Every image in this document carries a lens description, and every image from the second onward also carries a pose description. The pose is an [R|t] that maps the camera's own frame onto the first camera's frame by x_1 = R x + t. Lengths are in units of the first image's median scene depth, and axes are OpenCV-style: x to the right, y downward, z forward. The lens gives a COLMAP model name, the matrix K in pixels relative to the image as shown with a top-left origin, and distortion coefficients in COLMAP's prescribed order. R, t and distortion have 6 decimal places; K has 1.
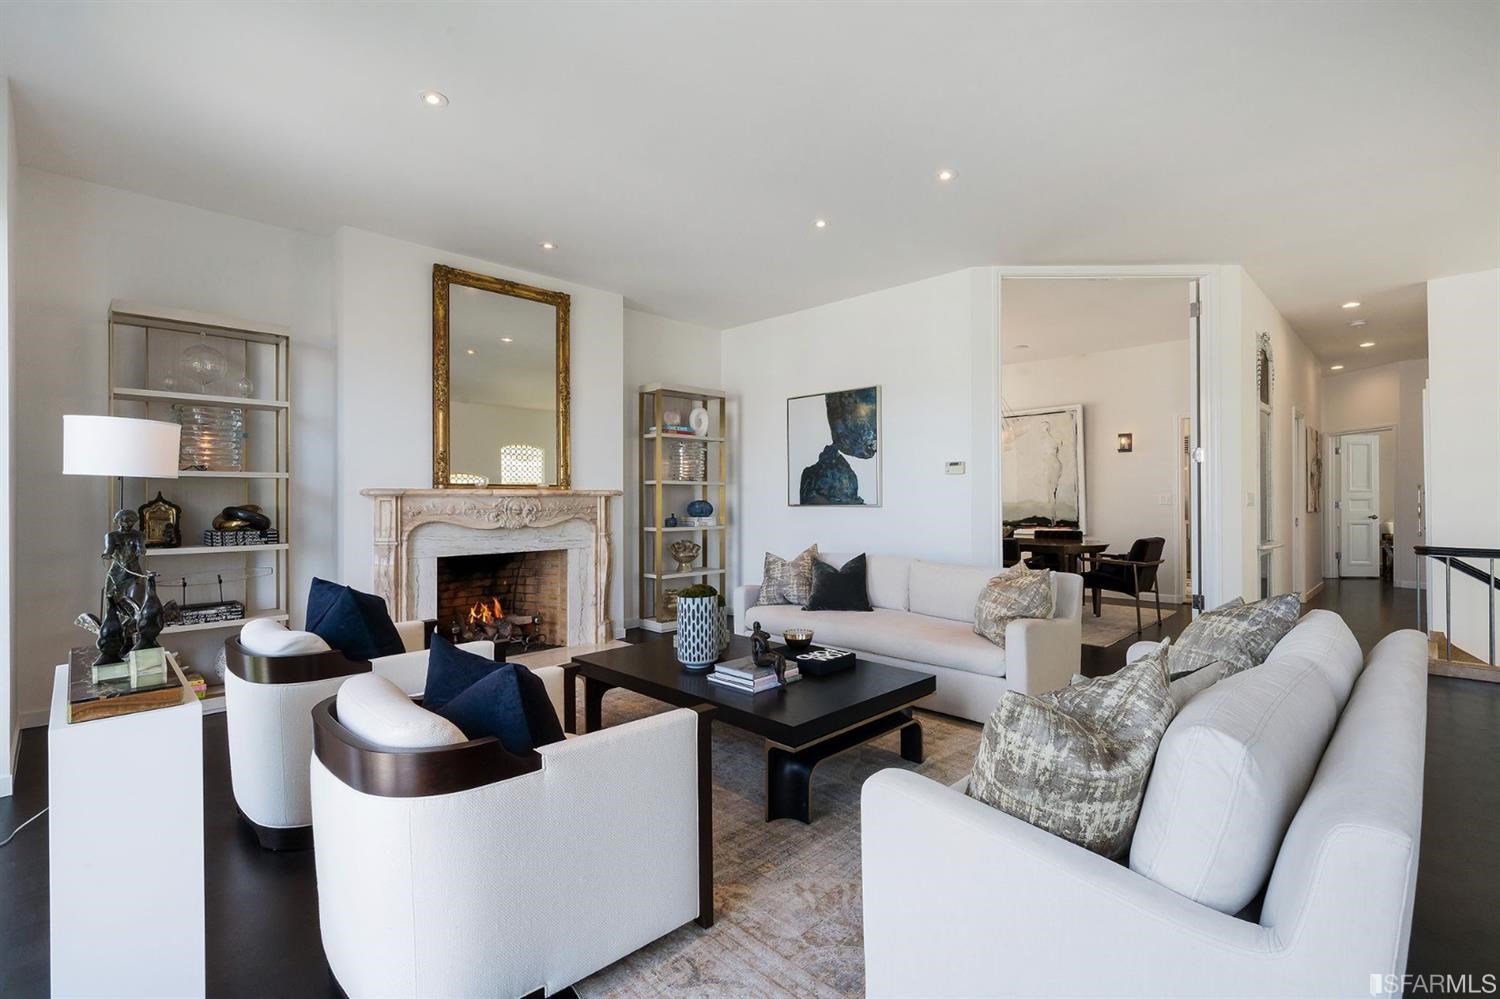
lens RADIAL K [[675.1, 0, 754.6], [0, 675.1, 492.0], [0, 0, 1]] dist [0.016187, 0.000206]
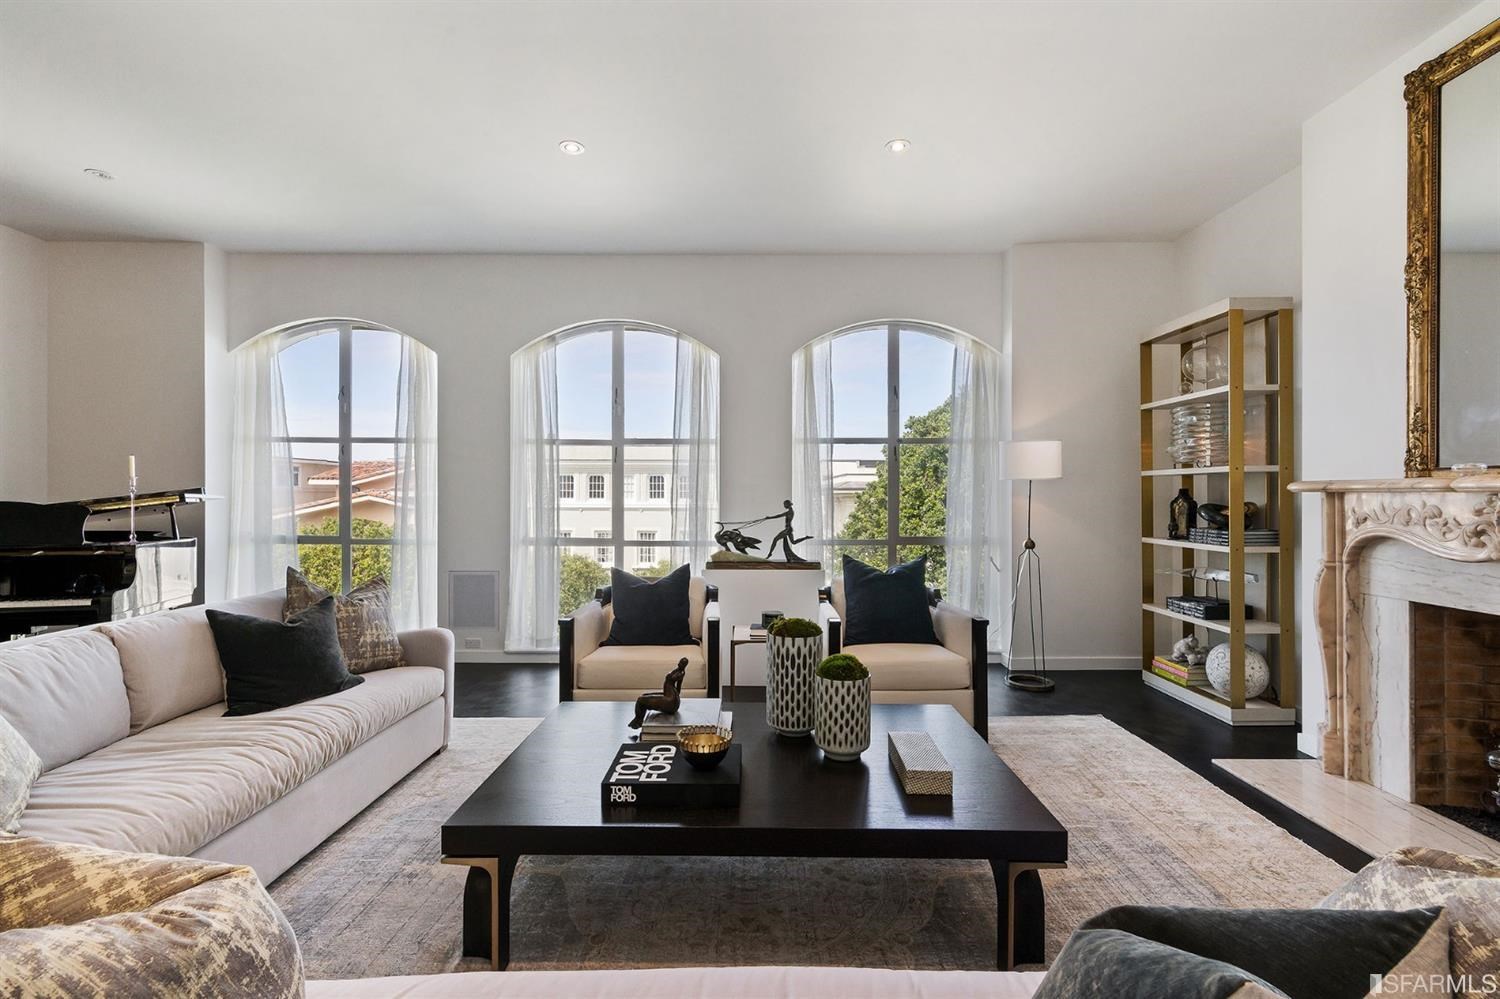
lens RADIAL K [[651.6, 0, 747.9], [0, 651.6, 497.5], [0, 0, 1]] dist [-0.003719, 0.001516]
pose [[-0.708389, 0.005314, -0.705803, 0.269725], [0.007381, 0.999973, 0.000120, 0.006435], [0.705784, -0.005125, -0.708409, 0.907140]]
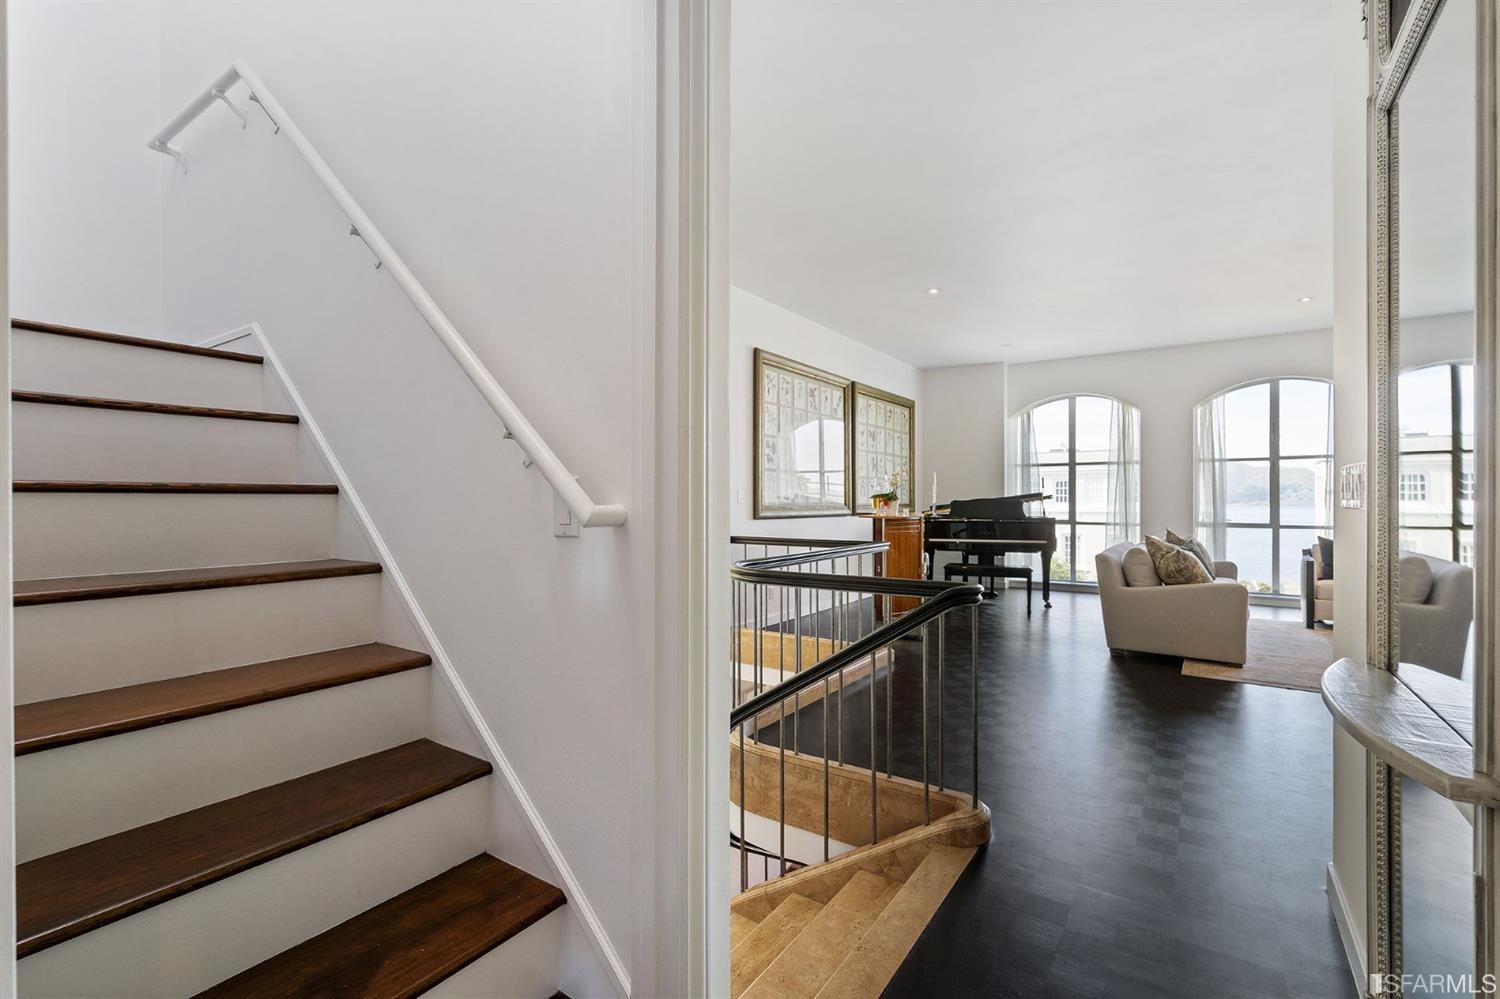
lens RADIAL K [[651.6, 0, 757.6], [0, 651.6, 500.3], [0, 0, 1]] dist [-0.003719, 0.001516]
pose [[-0.983098, 0.007968, -0.182909, 1.093112], [0.010248, 0.999881, -0.011524, 0.019564], [0.182796, -0.013204, -0.983062, 1.278925]]
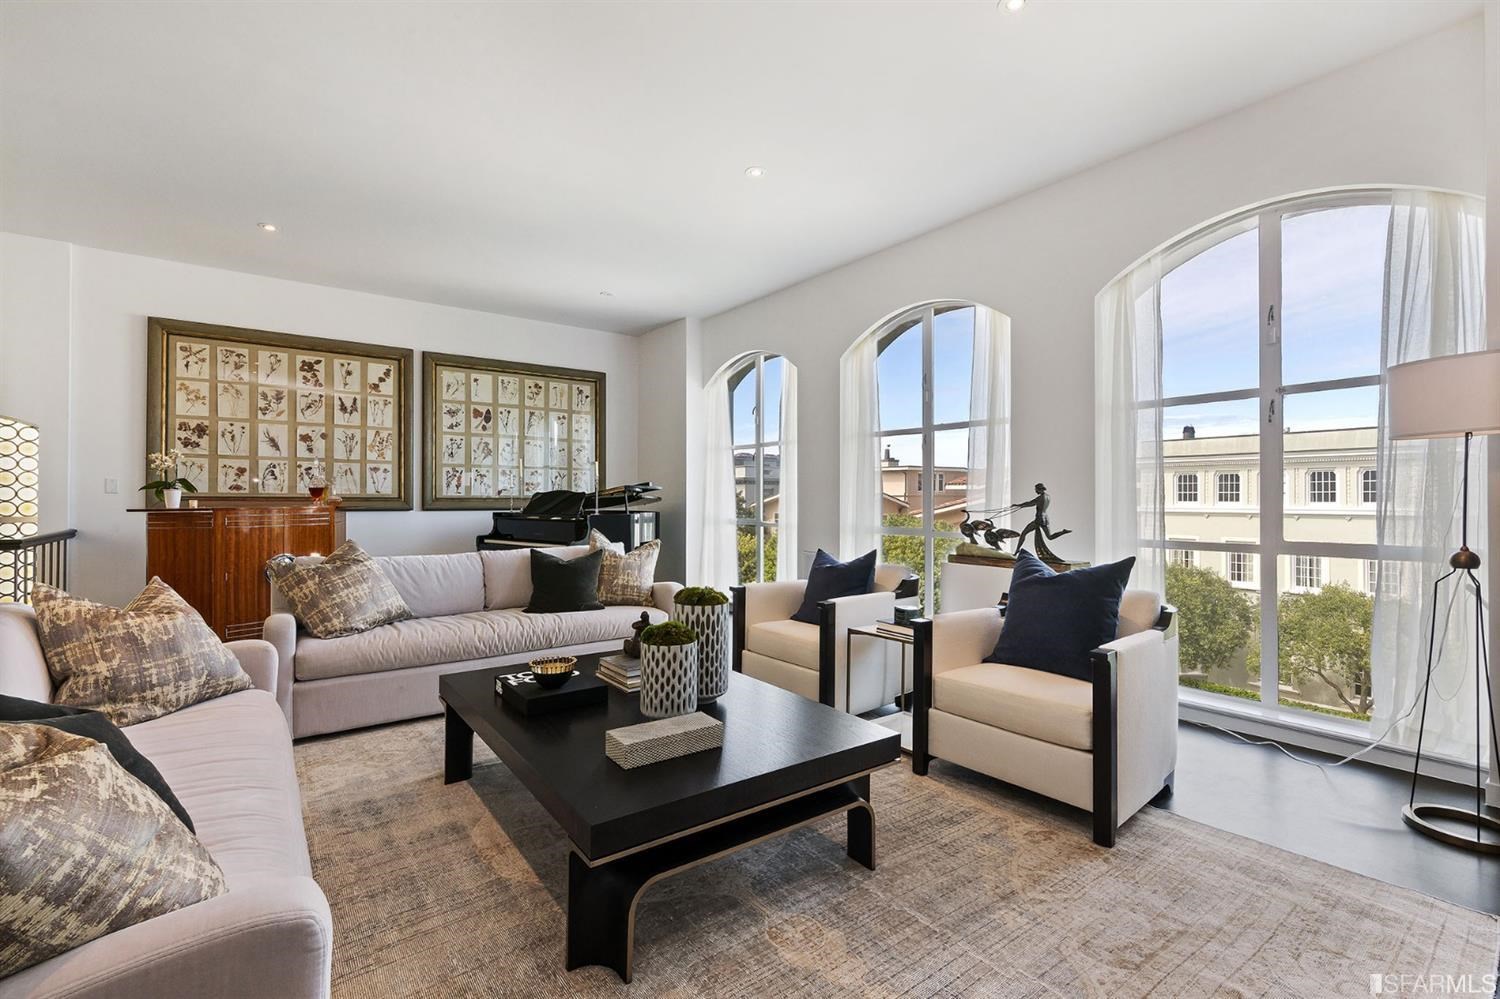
lens RADIAL K [[651.6, 0, 749.3], [0, 651.6, 498.6], [0, 0, 1]] dist [-0.003719, 0.001516]
pose [[-0.992861, 0.002752, 0.119247, -0.131922], [0.001661, 0.999956, -0.009245, 0.030689], [-0.119267, -0.008981, -0.992822, 1.049536]]
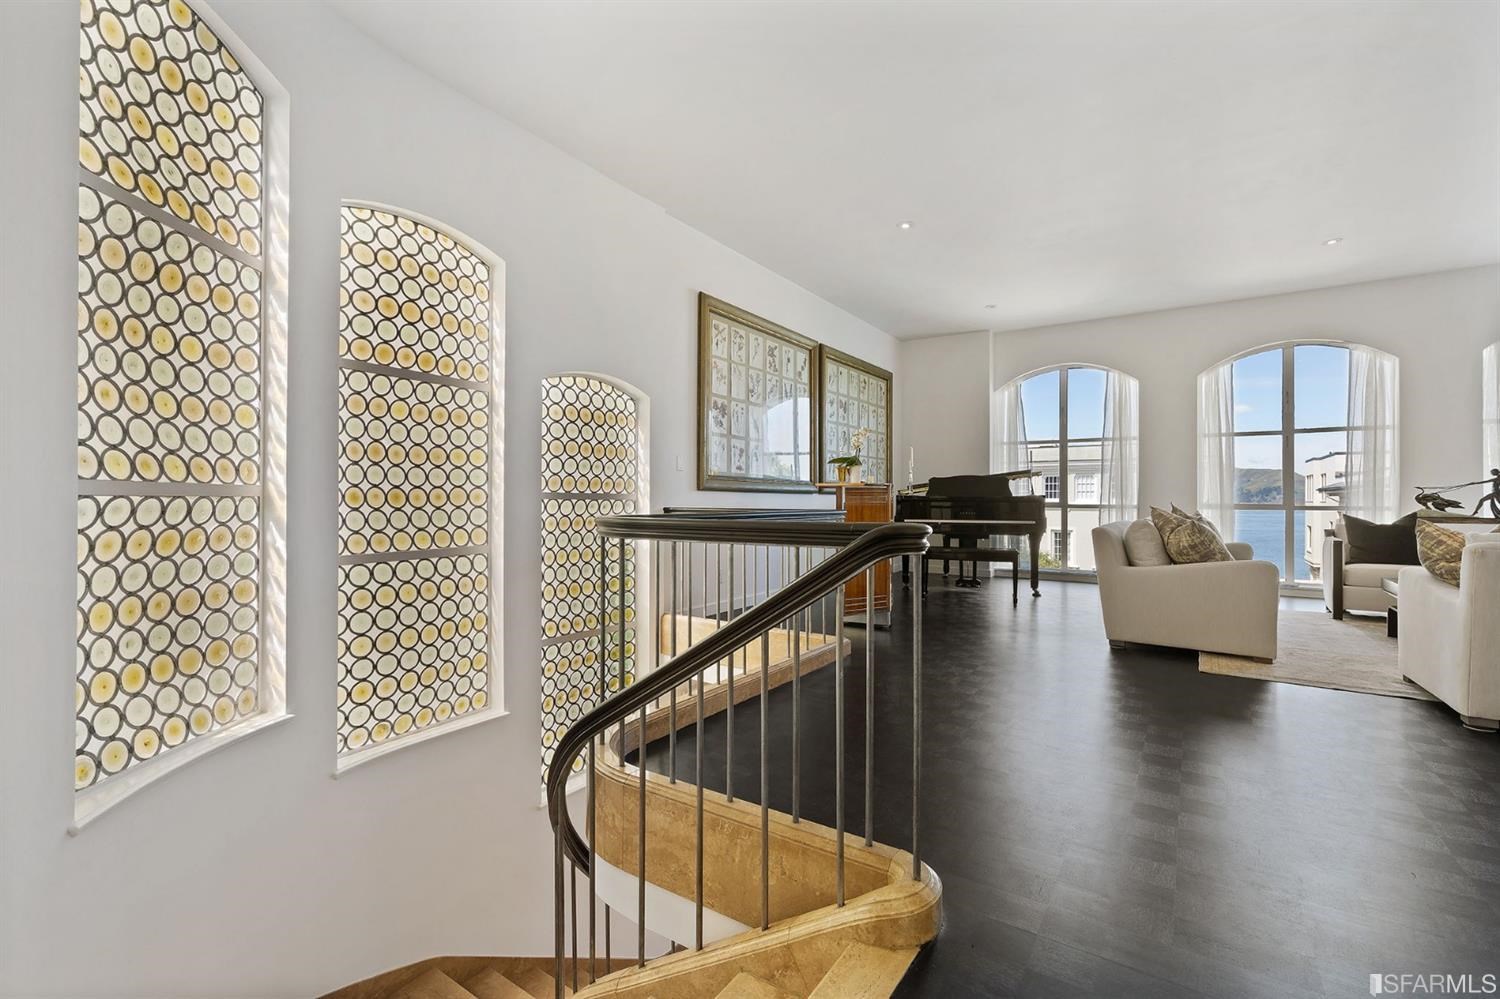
lens RADIAL K [[651.6, 0, 753.7], [0, 651.6, 490.7], [0, 0, 1]] dist [-0.003719, 0.001516]
pose [[-0.981547, 0.000323, -0.191220, 0.998071], [0.004696, 0.999738, -0.022419, 0.061957], [0.191163, -0.022904, -0.981291, 1.142438]]
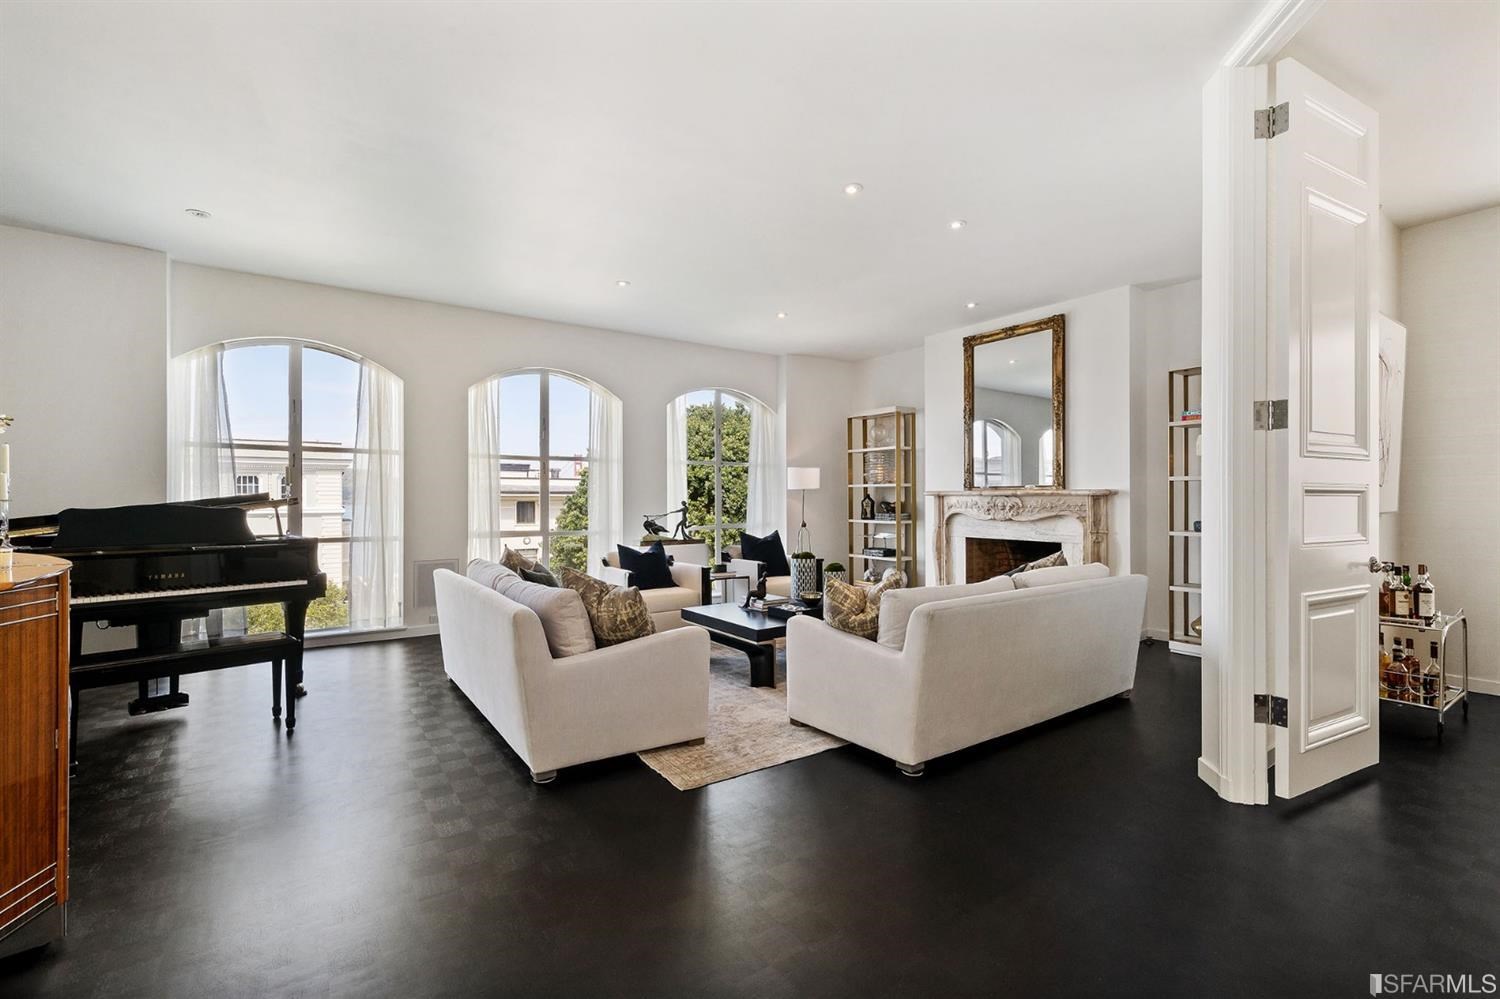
lens RADIAL K [[651.6, 0, 744.2], [0, 651.6, 500.5], [0, 0, 1]] dist [-0.003719, 0.001516]
pose [[-0.178646, 0.008286, -0.983878, 0.917906], [0.010030, 0.999928, 0.006600, 0.002055], [0.983862, -0.008689, -0.178717, 0.712615]]
